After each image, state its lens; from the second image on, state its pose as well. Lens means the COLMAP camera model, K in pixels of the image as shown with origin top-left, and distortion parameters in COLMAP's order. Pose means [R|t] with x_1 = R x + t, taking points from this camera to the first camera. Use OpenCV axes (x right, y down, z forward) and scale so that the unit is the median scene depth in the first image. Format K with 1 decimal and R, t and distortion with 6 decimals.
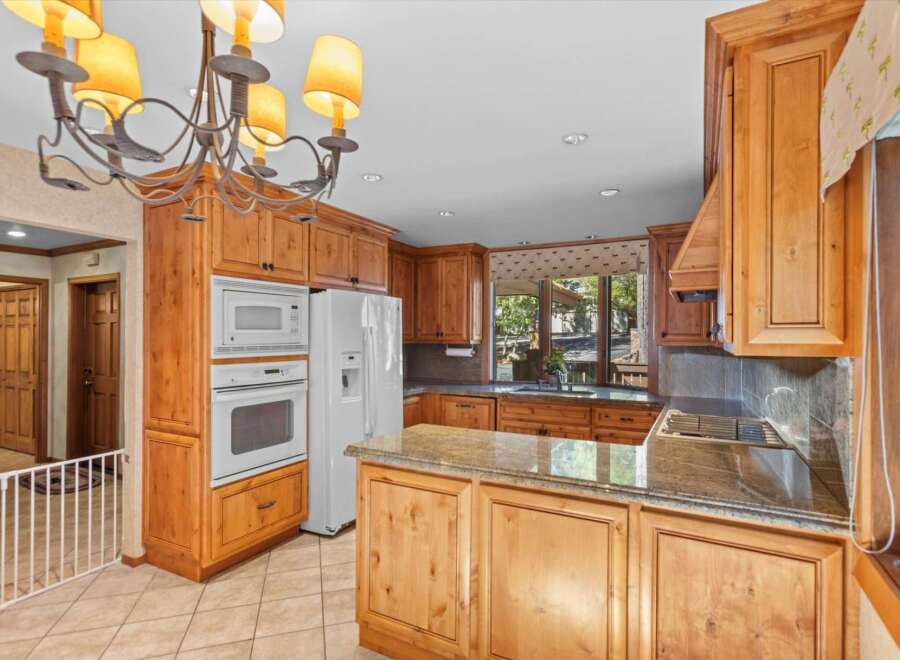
lens RADIAL K [[476.2, 0, 449.1], [0, 476.2, 335.1], [0, 0, 1]] dist [-0.001329, 0.004438]
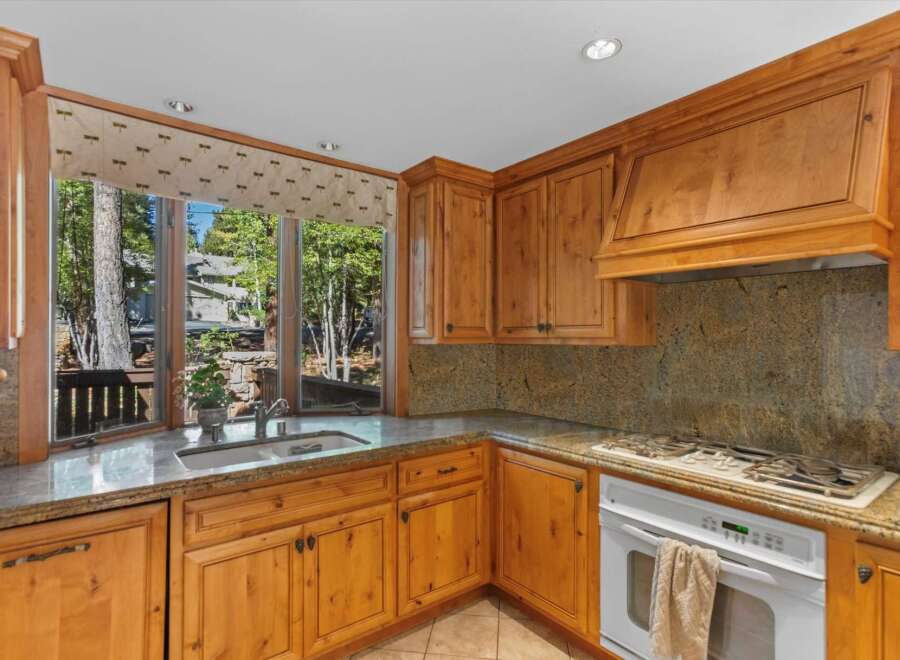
lens RADIAL K [[476.2, 0, 447.3], [0, 476.2, 336.6], [0, 0, 1]] dist [-0.001329, 0.004438]
pose [[0.407057, -0.001139, 0.913402, -0.152082], [-0.007755, 0.999959, 0.004703, 0.007842], [-0.913370, -0.008998, 0.407032, 0.699198]]
